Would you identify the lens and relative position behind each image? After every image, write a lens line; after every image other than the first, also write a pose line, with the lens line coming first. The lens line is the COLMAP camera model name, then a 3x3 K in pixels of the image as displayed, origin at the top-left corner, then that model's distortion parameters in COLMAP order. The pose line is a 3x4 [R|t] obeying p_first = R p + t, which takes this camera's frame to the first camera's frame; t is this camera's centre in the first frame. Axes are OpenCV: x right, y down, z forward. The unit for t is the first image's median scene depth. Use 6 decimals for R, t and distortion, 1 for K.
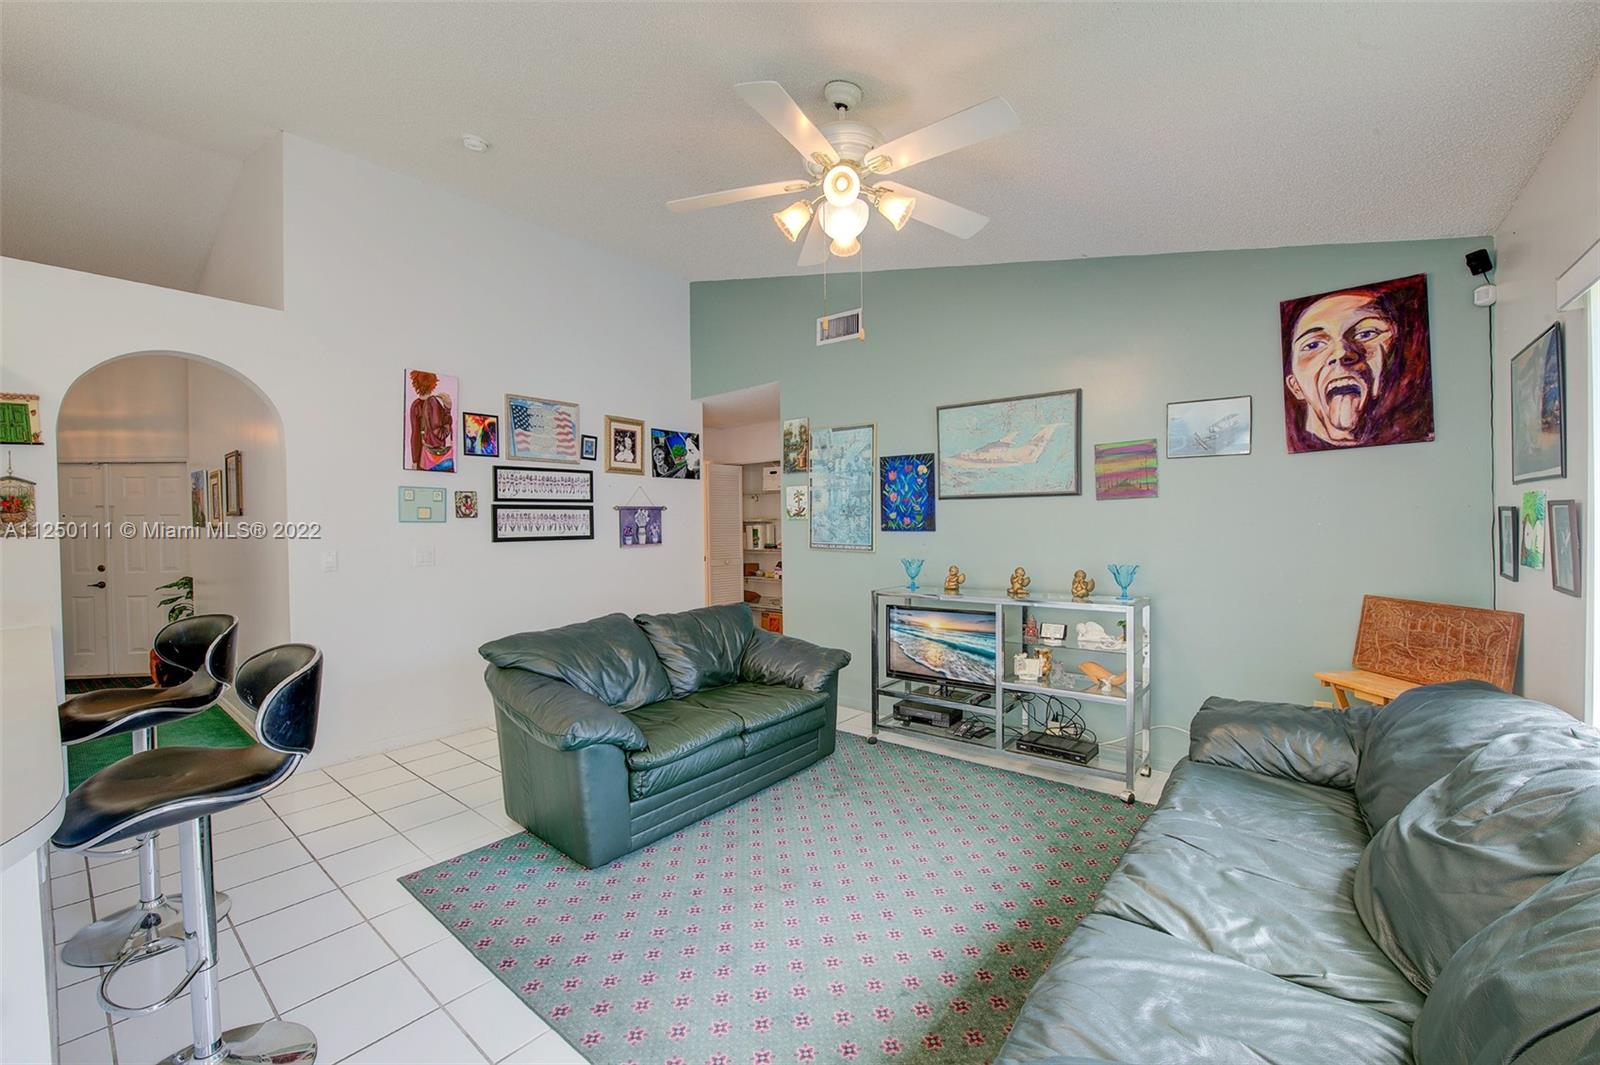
lens RADIAL K [[634.3, 0, 800.0], [0, 634.3, 532.5], [0, 0, 1]] dist [-0.016307, -0.003324]
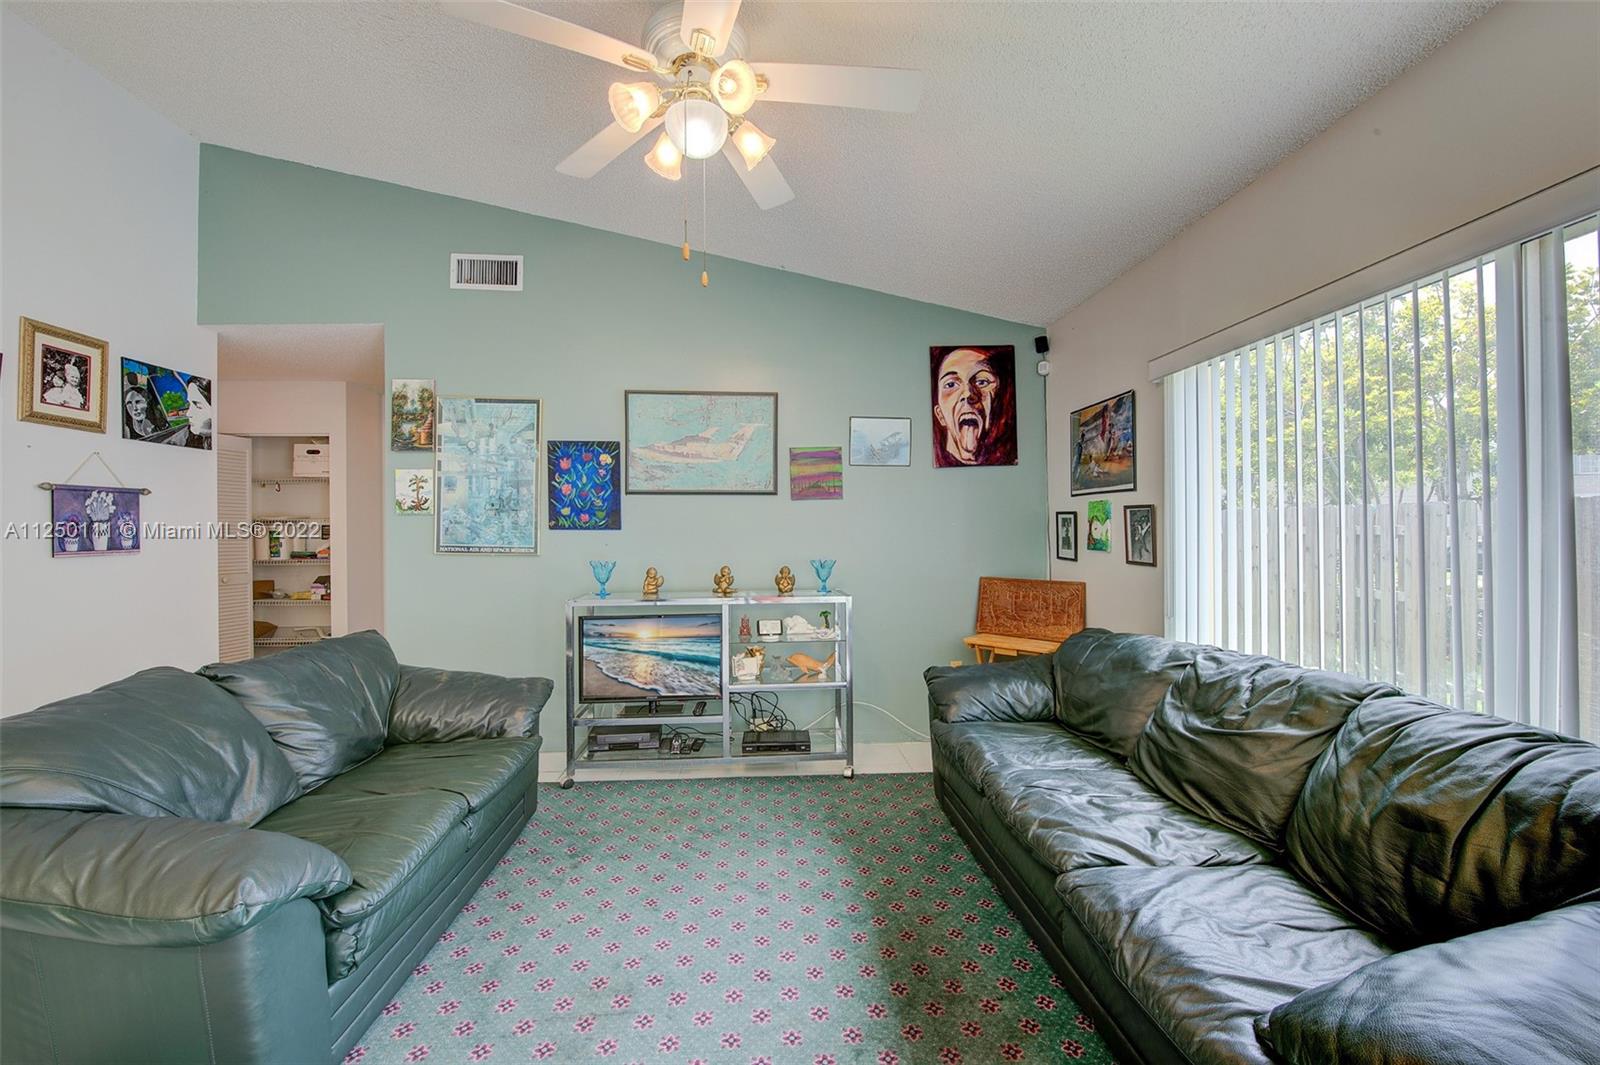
lens RADIAL K [[637.6, 0, 800.0], [0, 637.6, 532.5], [0, 0, 1]] dist [-0.014165, -0.002906]
pose [[0.735537, 0.006447, 0.677454, -0.212477], [0.004274, 0.999891, -0.014155, 0.015953], [-0.677471, 0.013307, 0.735429, 0.181359]]
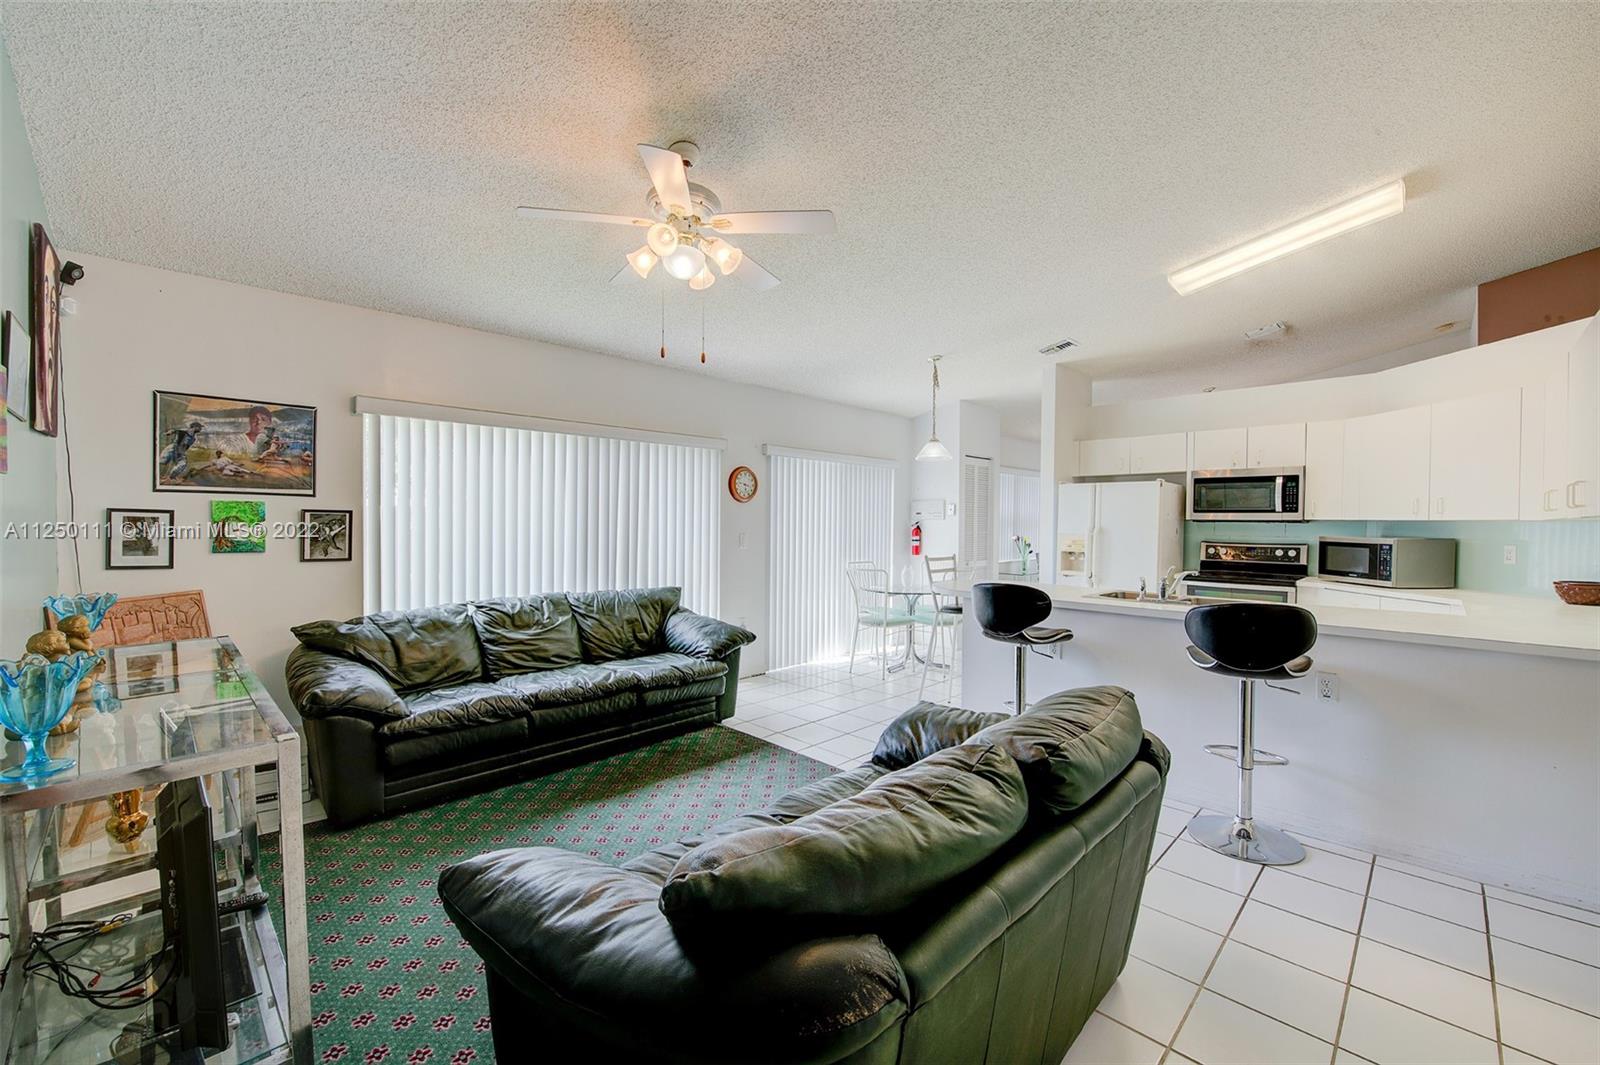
lens RADIAL K [[637.6, 0, 800.0], [0, 637.6, 532.5], [0, 0, 1]] dist [-0.014165, -0.002906]
pose [[-0.994343, 0.002813, 0.106182, -0.151288], [0.005869, 0.999577, 0.028479, -0.013923], [-0.106057, 0.028941, -0.993939, 1.217765]]
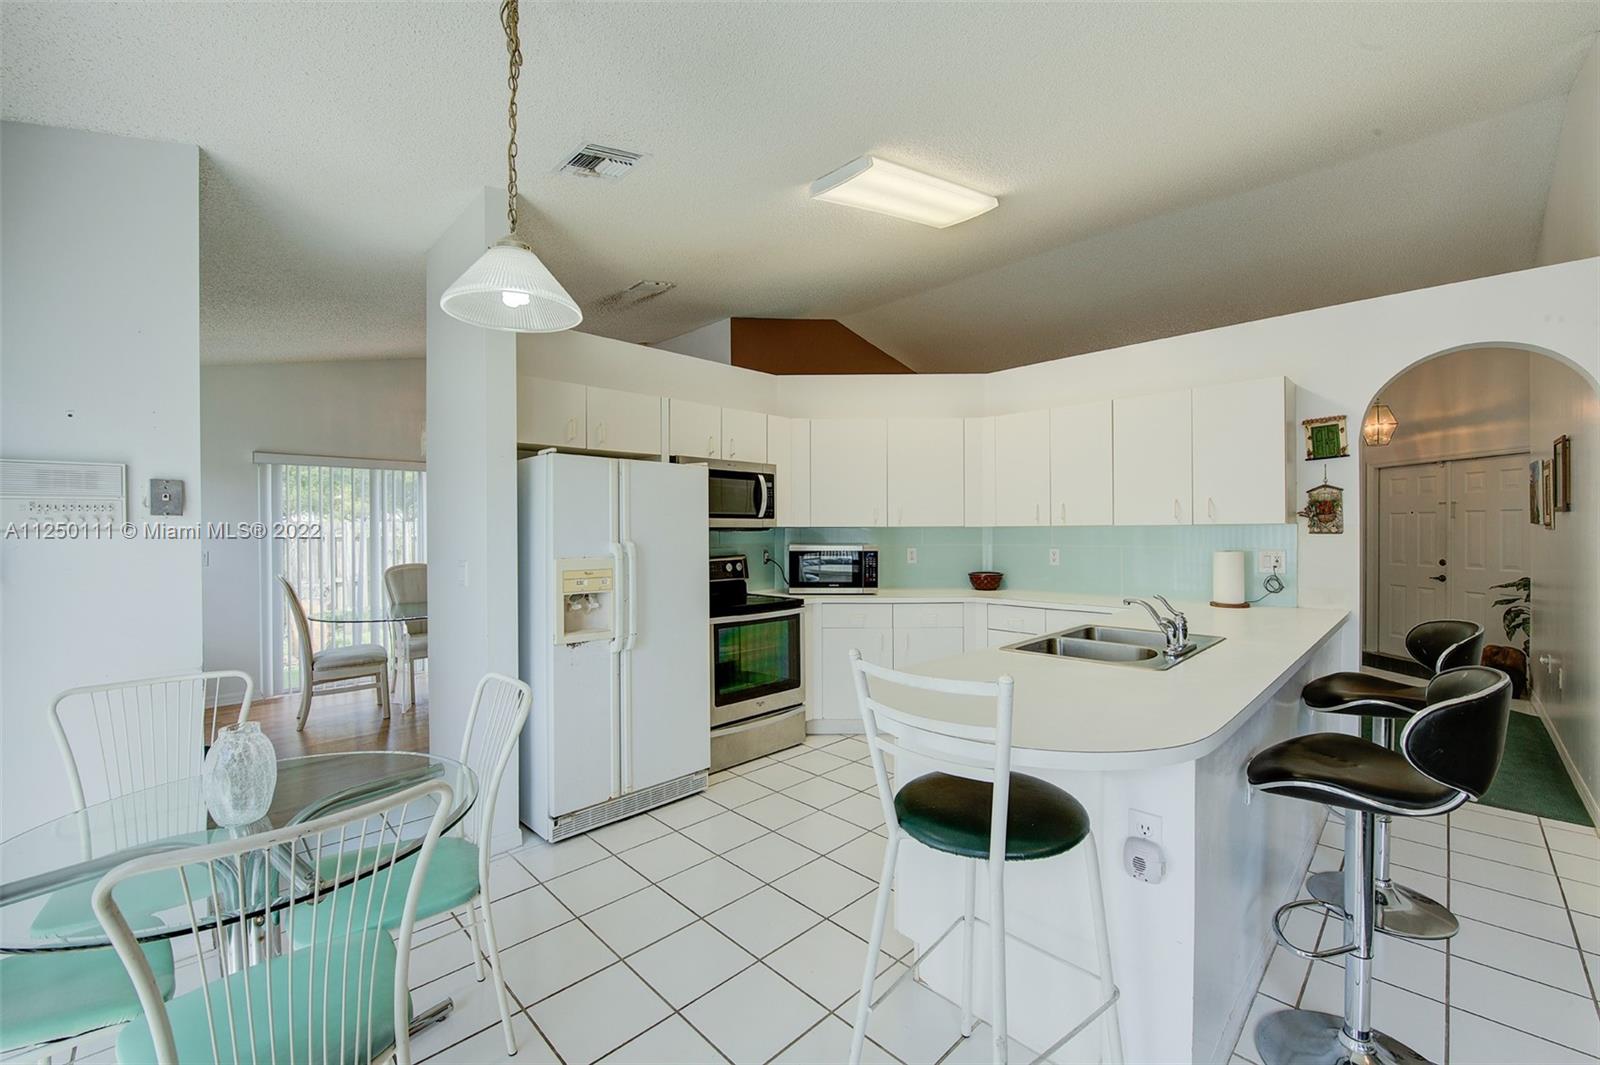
lens RADIAL K [[637.6, 0, 800.0], [0, 637.6, 532.5], [0, 0, 1]] dist [-0.014165, -0.002906]
pose [[-0.115969, 0.017116, -0.993105, 0.063684], [-0.005261, 0.999827, 0.017847, -0.008258], [0.993239, 0.007295, -0.115859, 0.061850]]
